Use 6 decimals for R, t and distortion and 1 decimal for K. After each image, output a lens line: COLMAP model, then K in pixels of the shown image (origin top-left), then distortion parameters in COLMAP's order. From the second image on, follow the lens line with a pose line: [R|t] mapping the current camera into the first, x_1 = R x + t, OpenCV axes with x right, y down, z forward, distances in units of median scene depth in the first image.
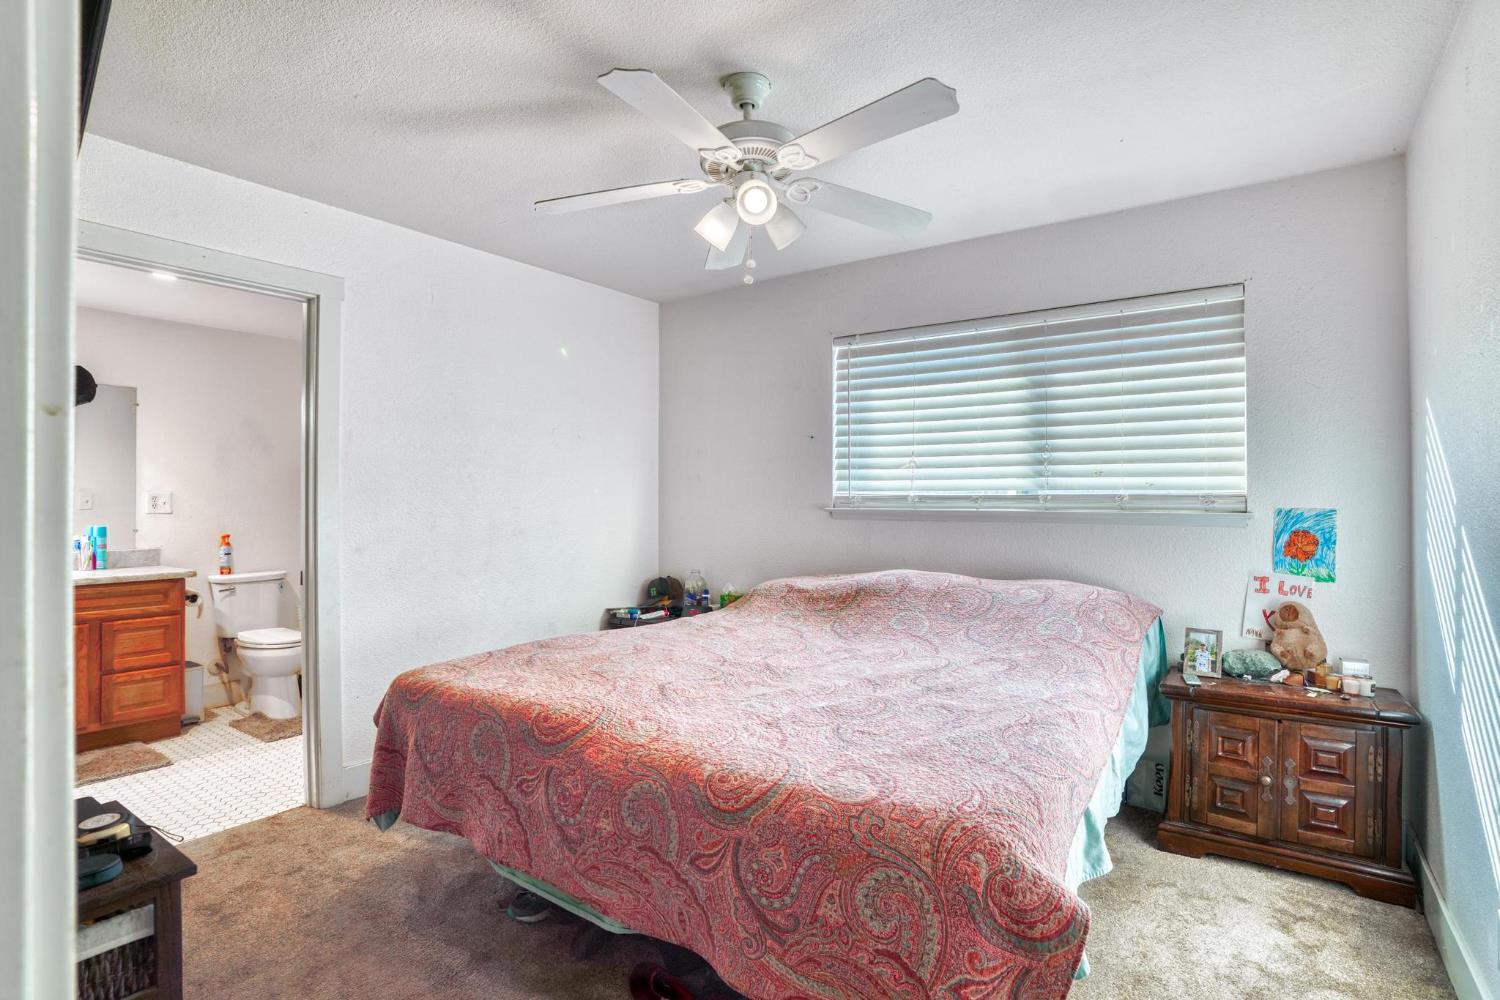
lens RADIAL K [[785.9, 0, 745.2], [0, 785.9, 488.5], [0, 0, 1]] dist [0.001977, 0.000145]
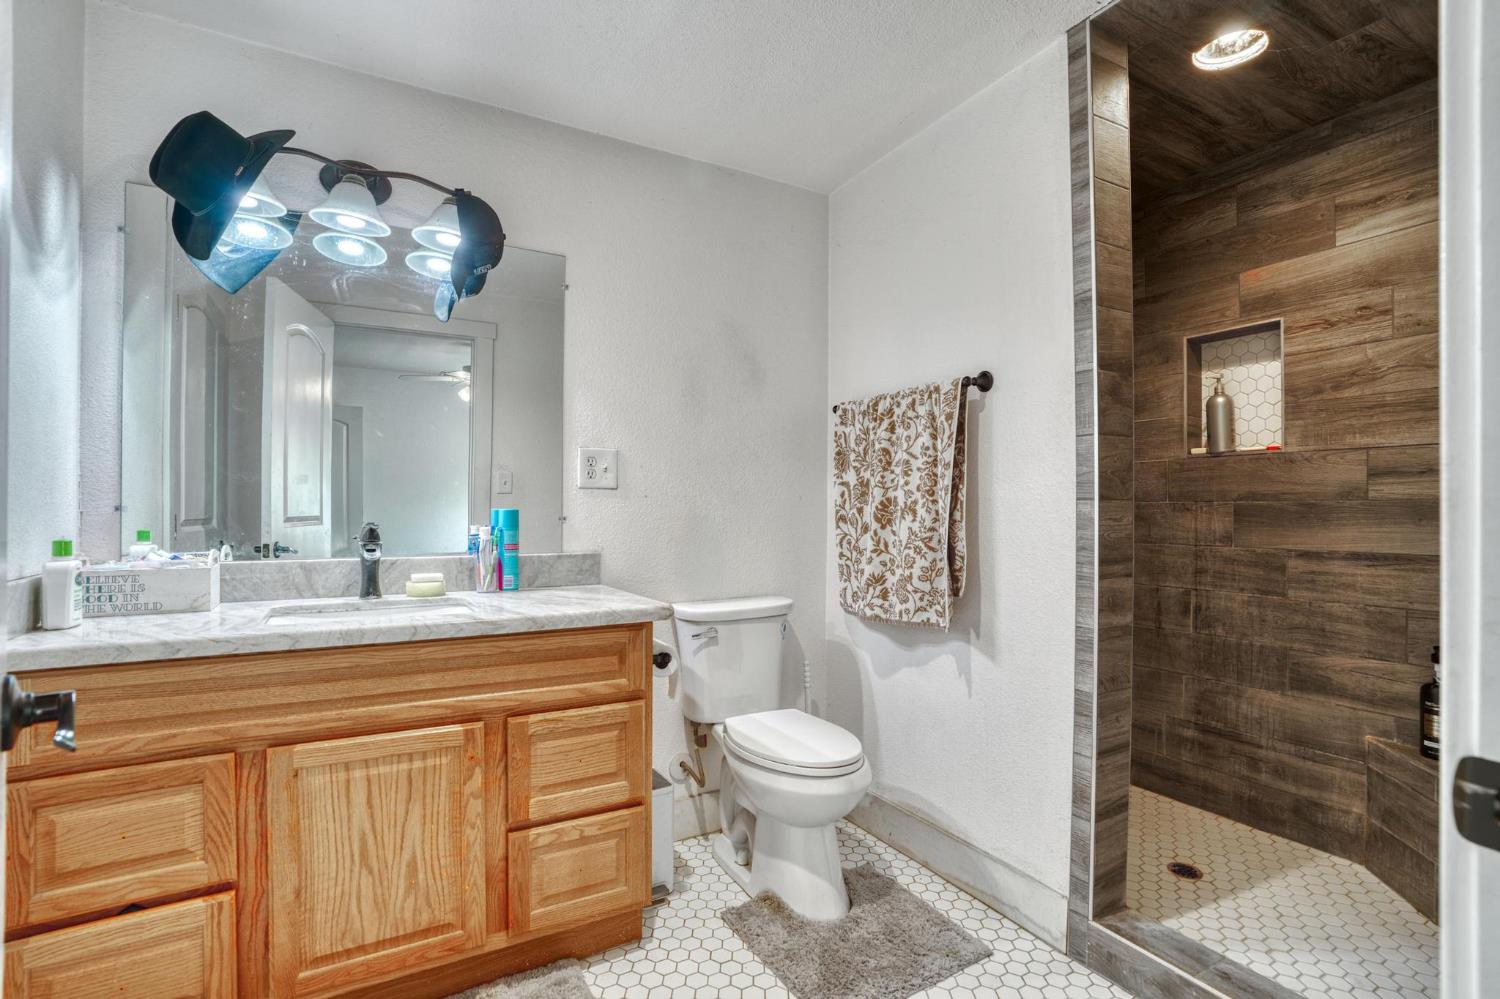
lens RADIAL K [[706.4, 0, 752.2], [0, 706.4, 502.3], [0, 0, 1]] dist [-0.035392, -0.000286]
pose [[0.930082, 0.009668, -0.367224, -0.502312], [-0.005963, 0.999919, 0.011222, 0.037946], [0.367302, -0.008248, 0.930065, 0.630045]]
